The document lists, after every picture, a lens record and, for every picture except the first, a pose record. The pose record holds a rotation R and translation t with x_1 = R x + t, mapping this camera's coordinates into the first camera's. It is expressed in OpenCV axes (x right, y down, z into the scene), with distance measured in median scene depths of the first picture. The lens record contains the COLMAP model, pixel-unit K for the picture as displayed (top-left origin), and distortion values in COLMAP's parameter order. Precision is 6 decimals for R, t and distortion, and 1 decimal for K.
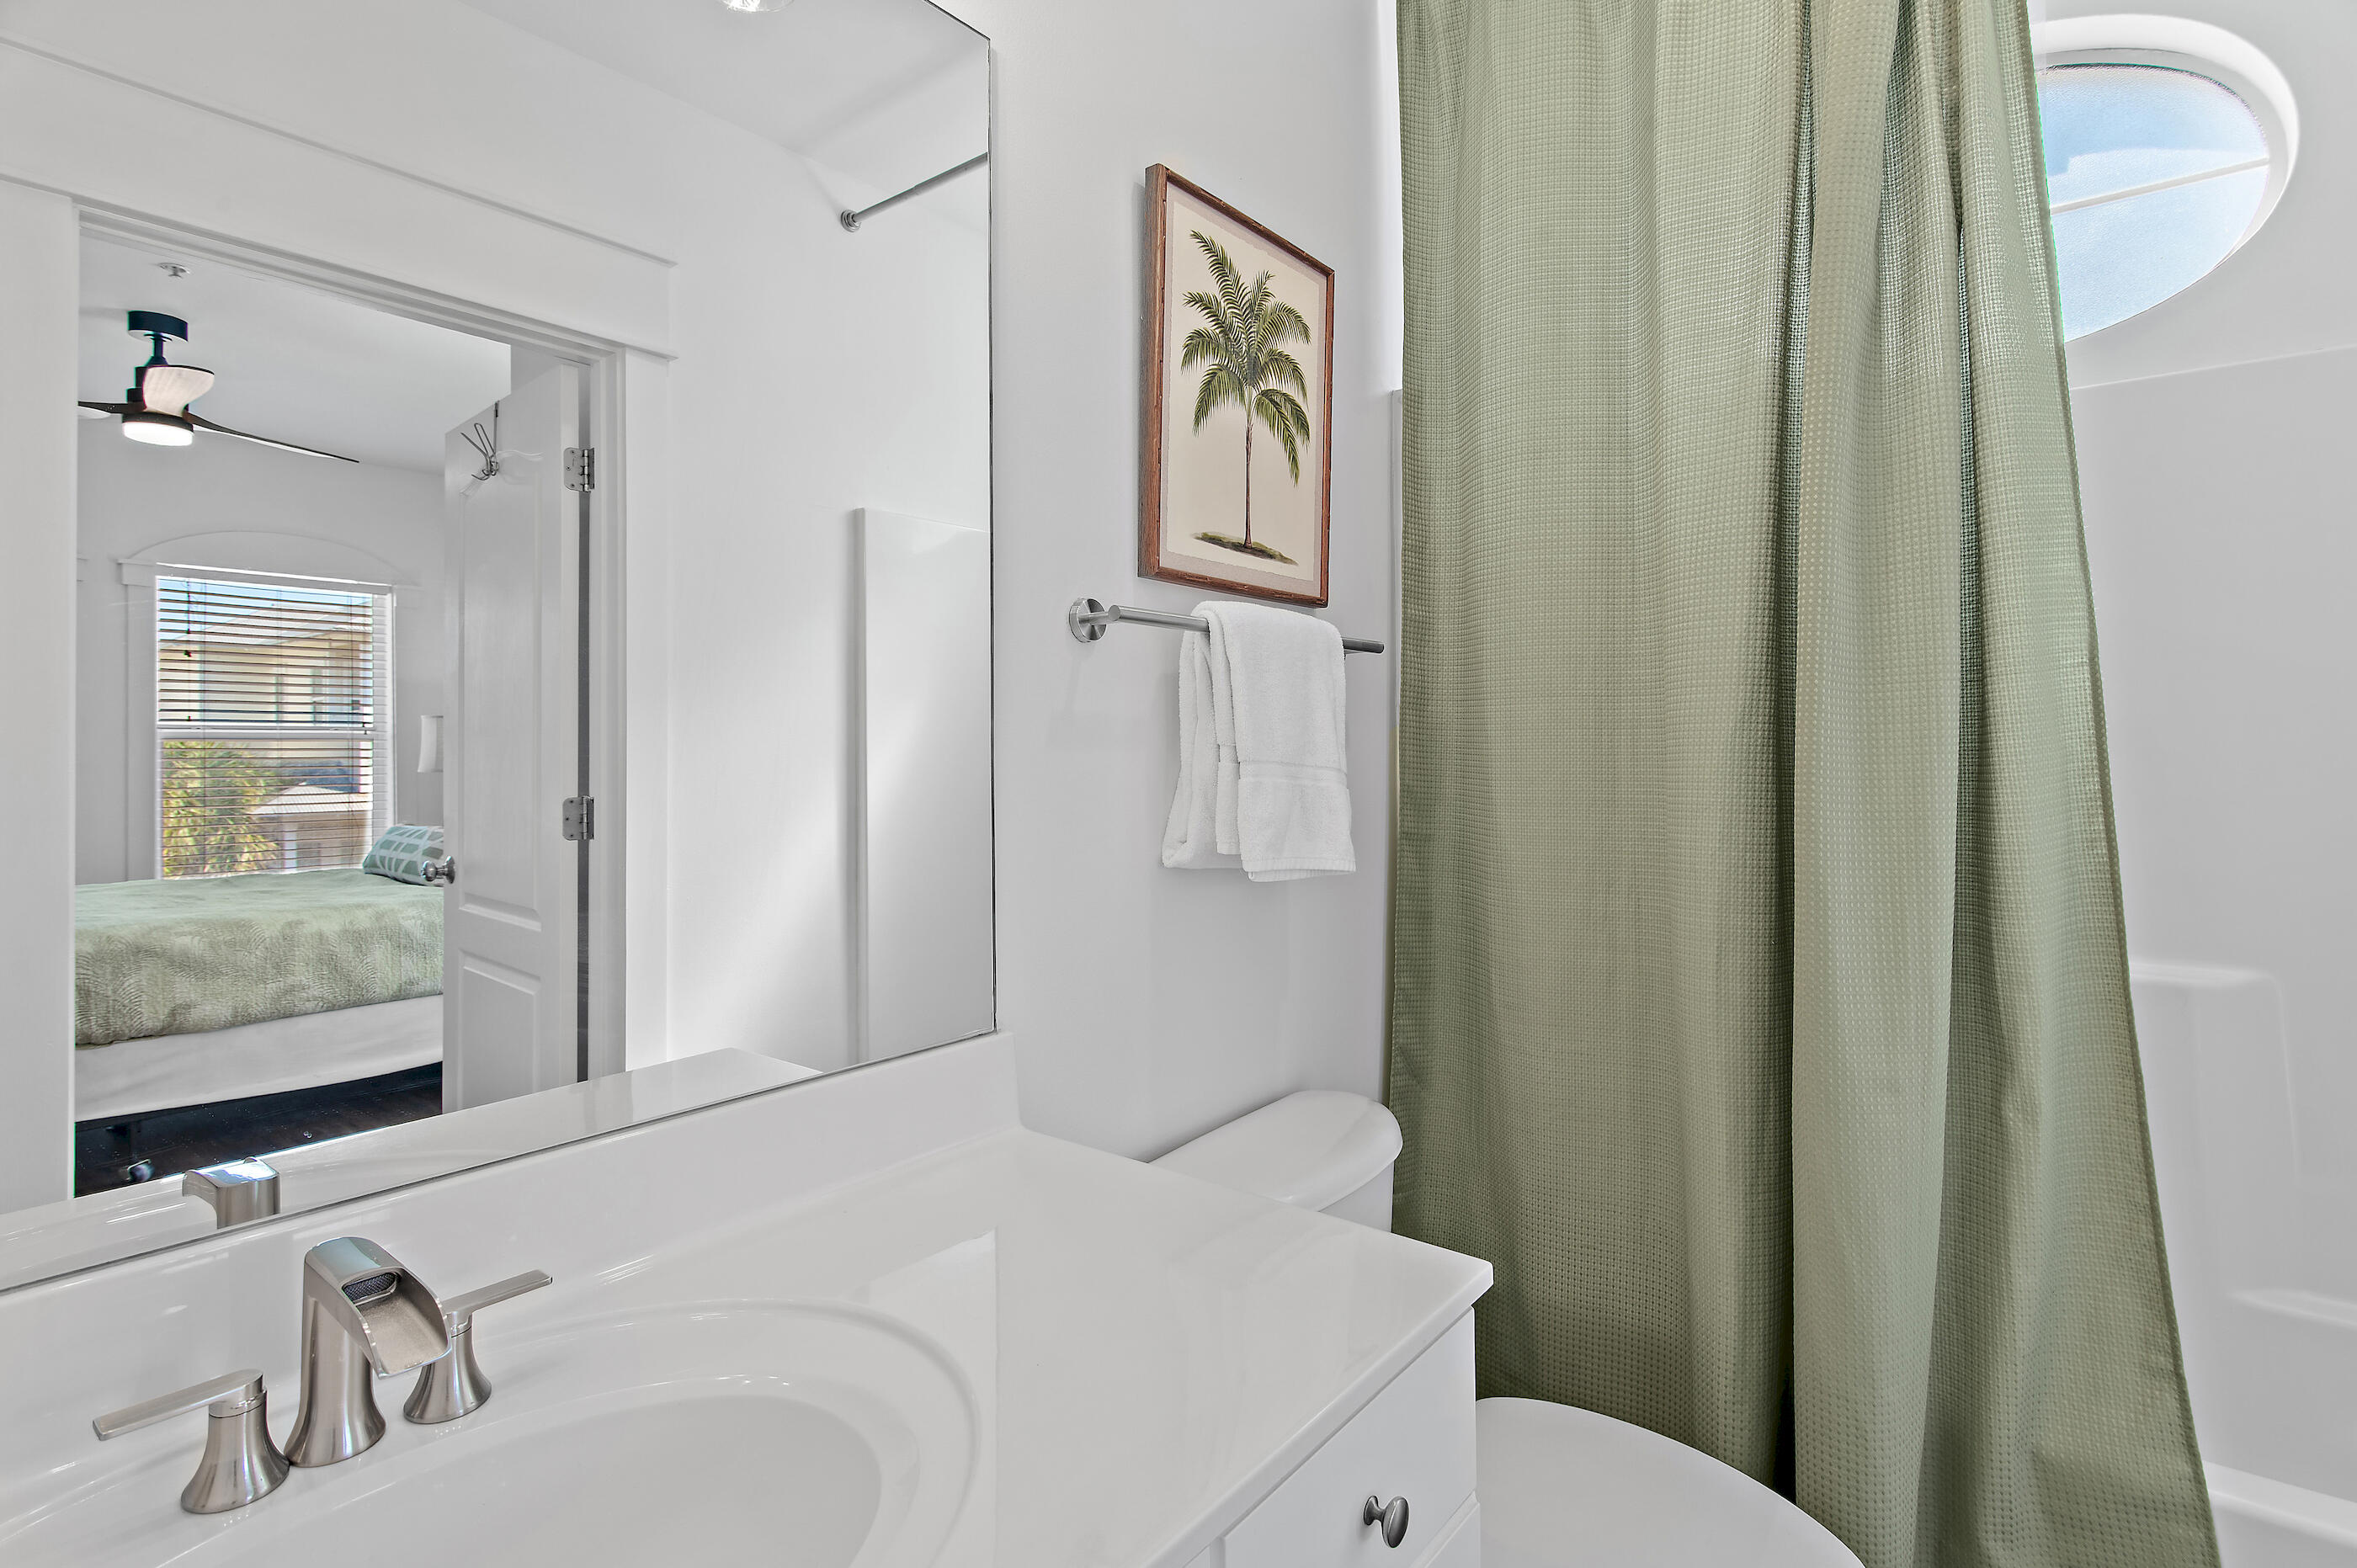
lens RADIAL K [[1151.3, 0, 1184.2], [0, 1151.3, 785.5], [0, 0, 1]] dist [0.003759, 0.000049]
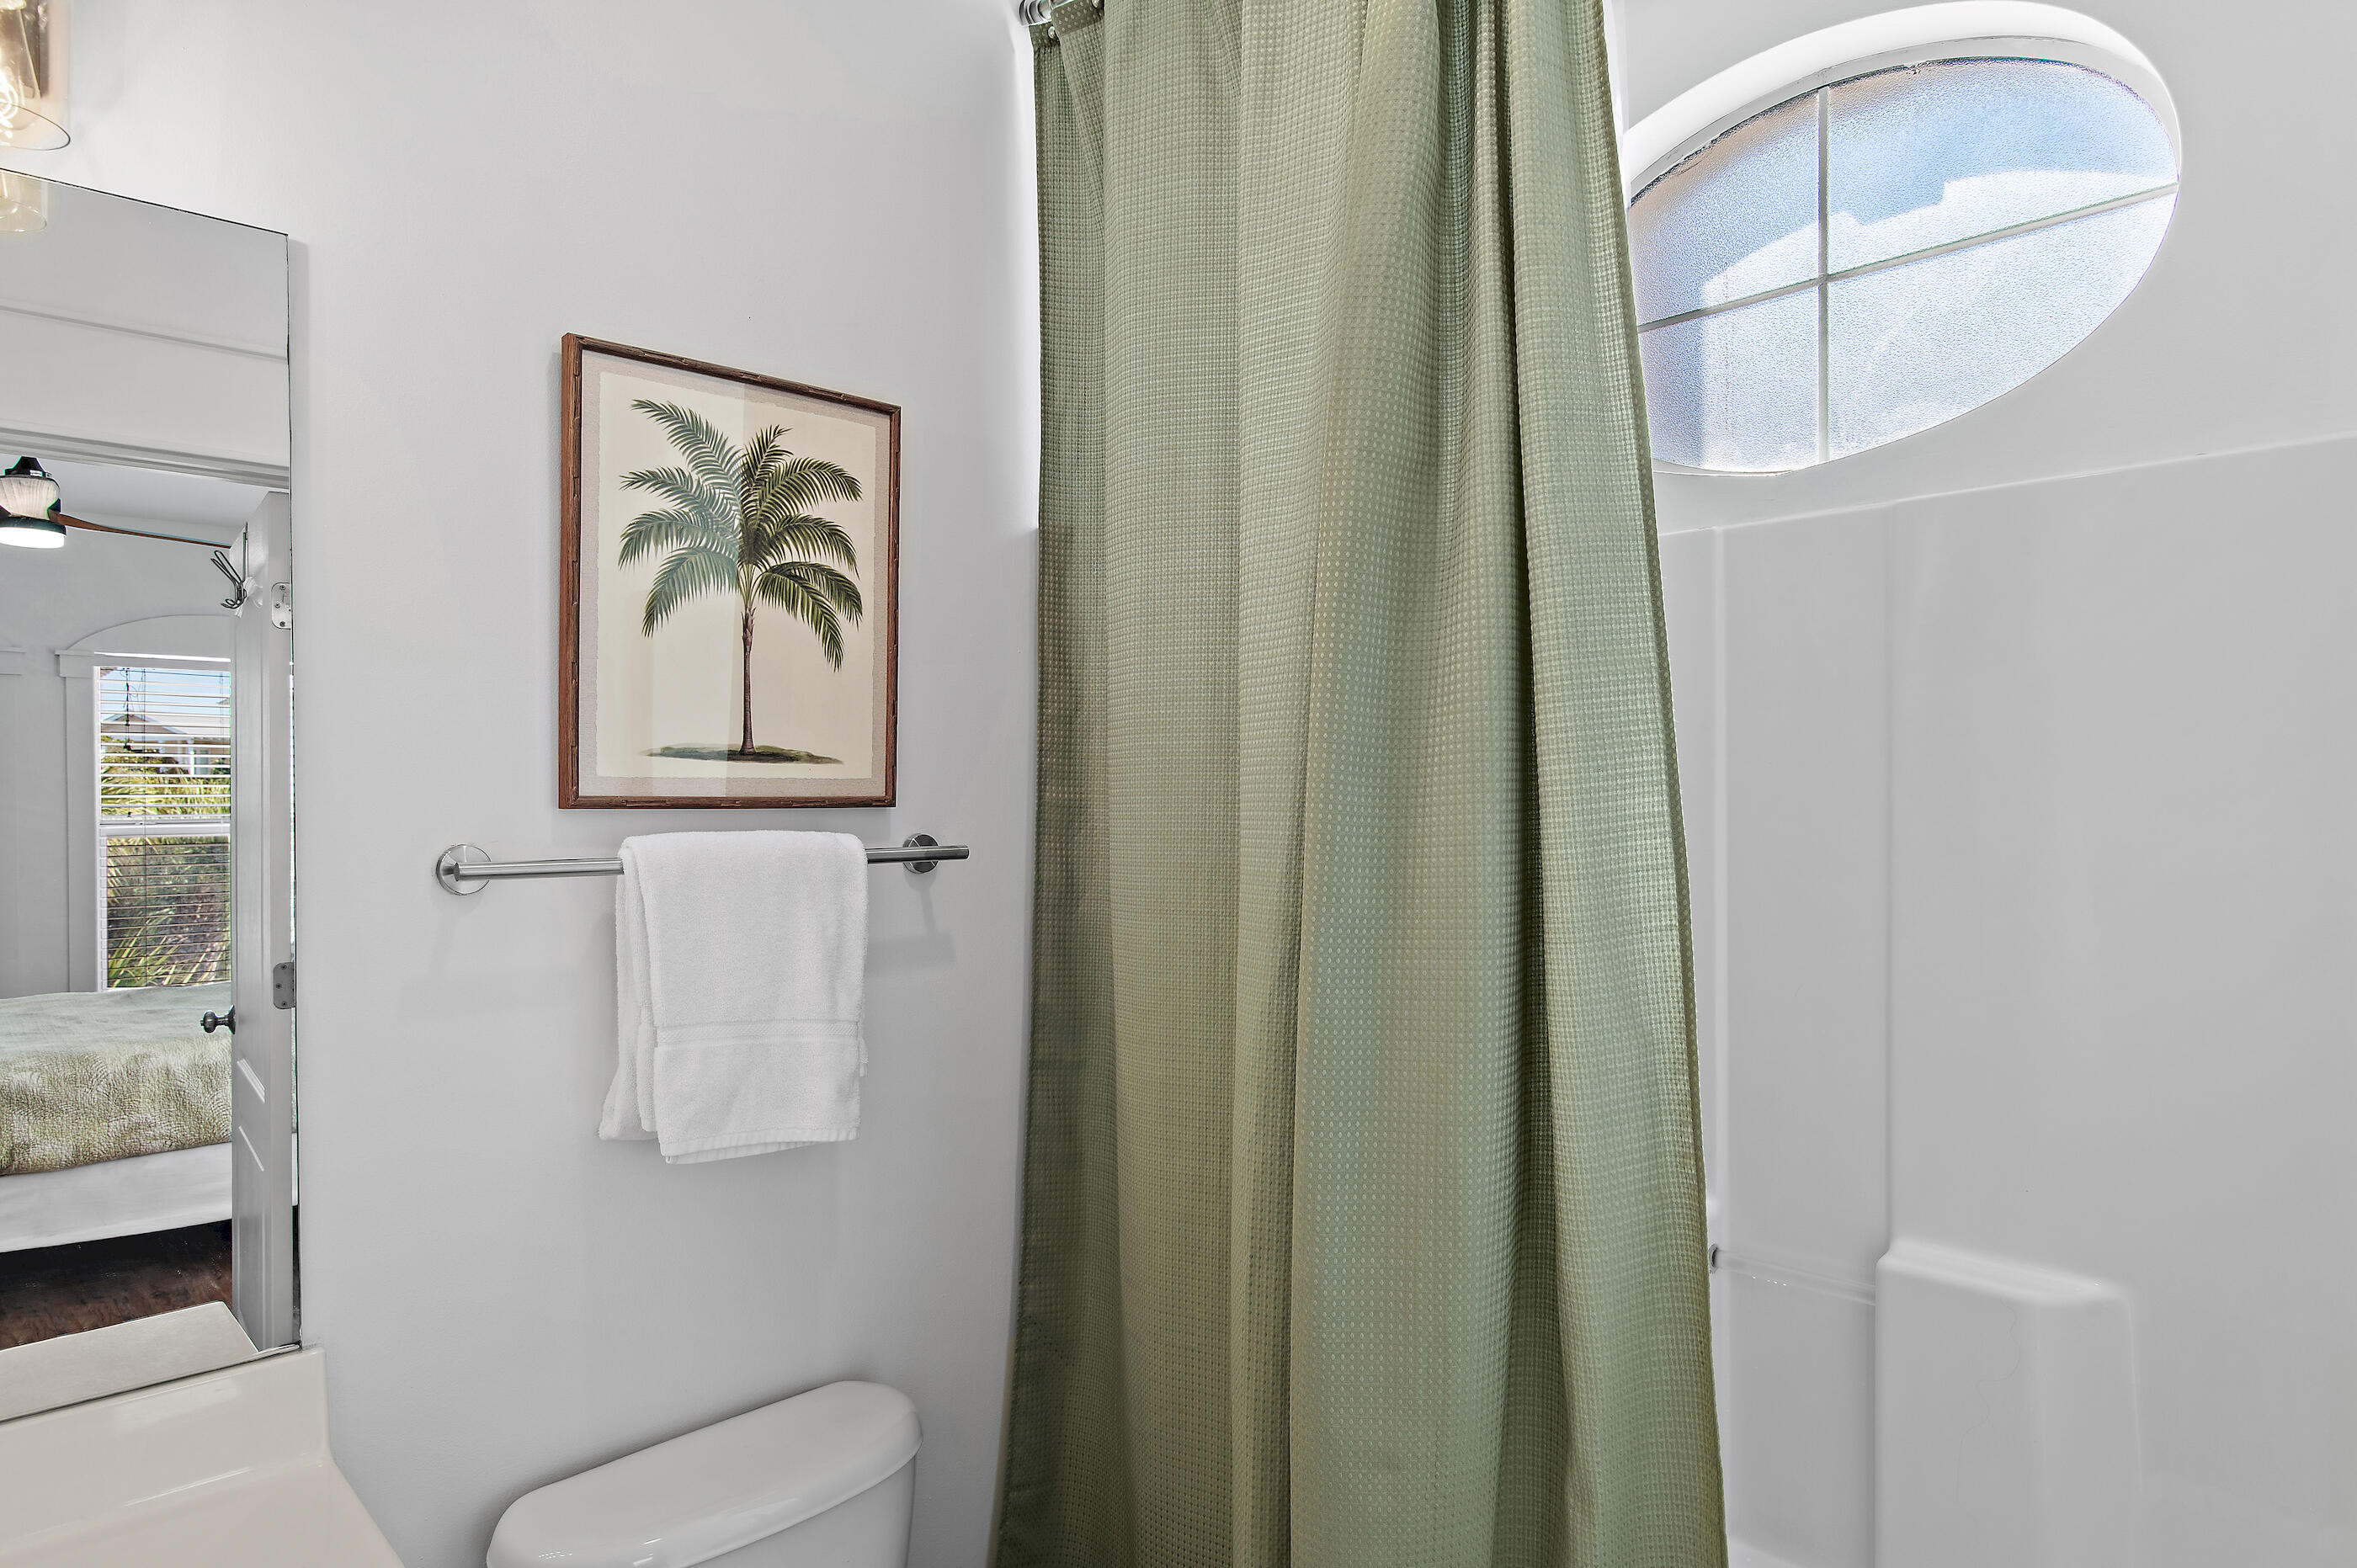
lens RADIAL K [[1357.5, 0, 1180.5], [0, 1357.5, 854.9], [0, 0, 1]] dist [0.004527, -0.000044]
pose [[0.989462, 0.005594, -0.144687, 0.498881], [-0.003437, 0.999879, 0.015152, -0.142159], [0.144754, -0.014495, 0.989362, 0.045904]]
